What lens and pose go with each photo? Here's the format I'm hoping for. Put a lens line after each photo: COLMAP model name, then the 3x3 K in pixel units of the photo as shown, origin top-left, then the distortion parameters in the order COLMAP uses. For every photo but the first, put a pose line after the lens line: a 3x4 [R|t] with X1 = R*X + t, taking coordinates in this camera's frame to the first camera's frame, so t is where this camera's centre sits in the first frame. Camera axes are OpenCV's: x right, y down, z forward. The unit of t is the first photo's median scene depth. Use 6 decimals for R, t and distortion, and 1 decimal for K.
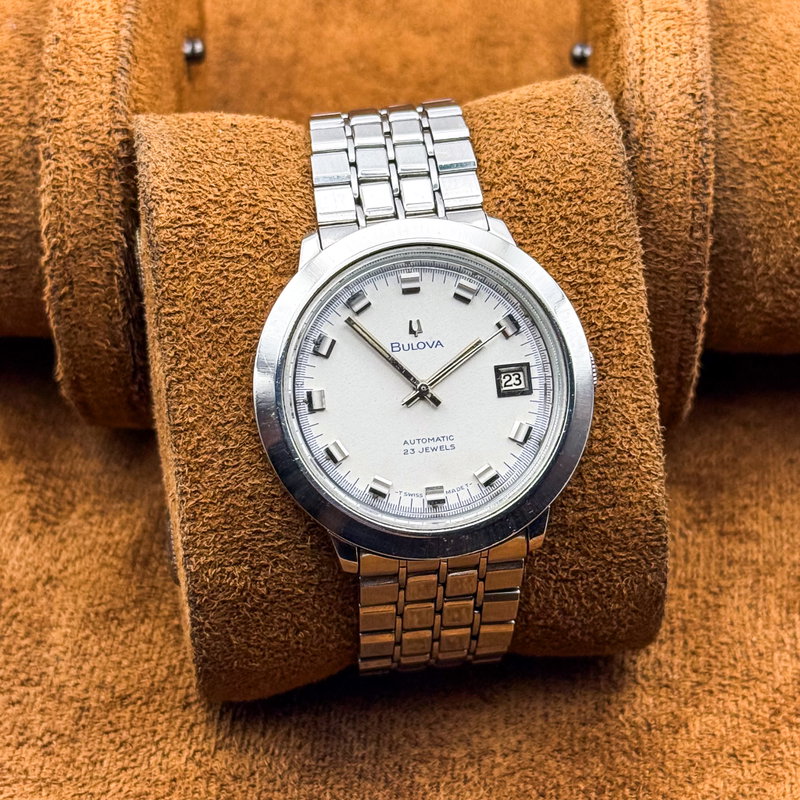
lens RADIAL K [[2083.0, 0, 385.4], [0, 2083.0, 393.2], [0, 0, 1]] dist [0.099440, 0.740158]
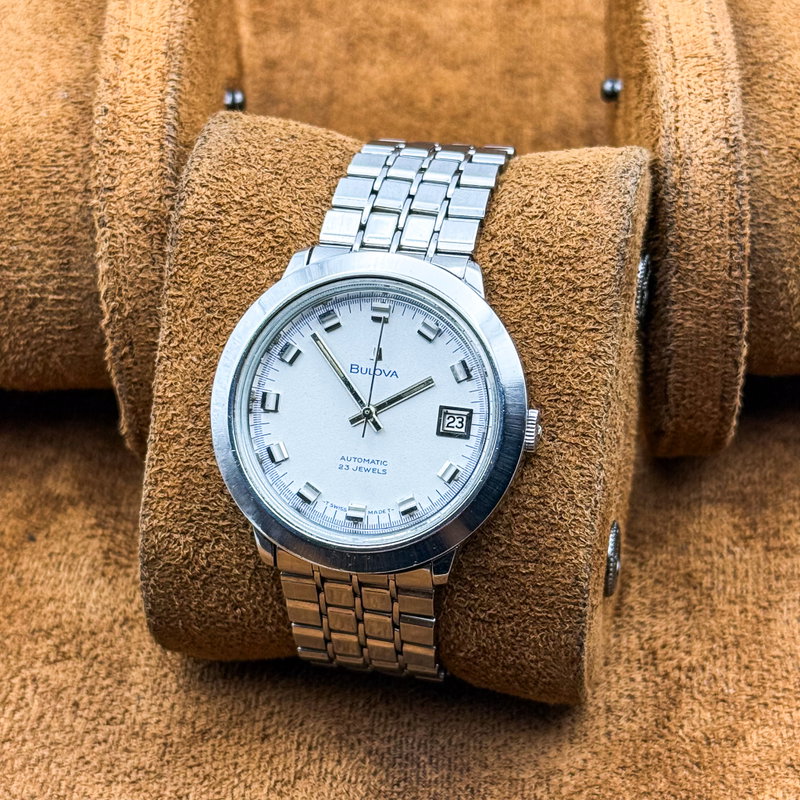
lens RADIAL K [[2083.0, 0, 385.4], [0, 2083.0, 393.2], [0, 0, 1]] dist [0.099440, 0.740158]
pose [[0.938894, 0.209948, -0.272765, 0.307960], [-0.205084, 0.977636, 0.046564, -0.061665], [0.276441, 0.012221, 0.960953, -0.018921]]
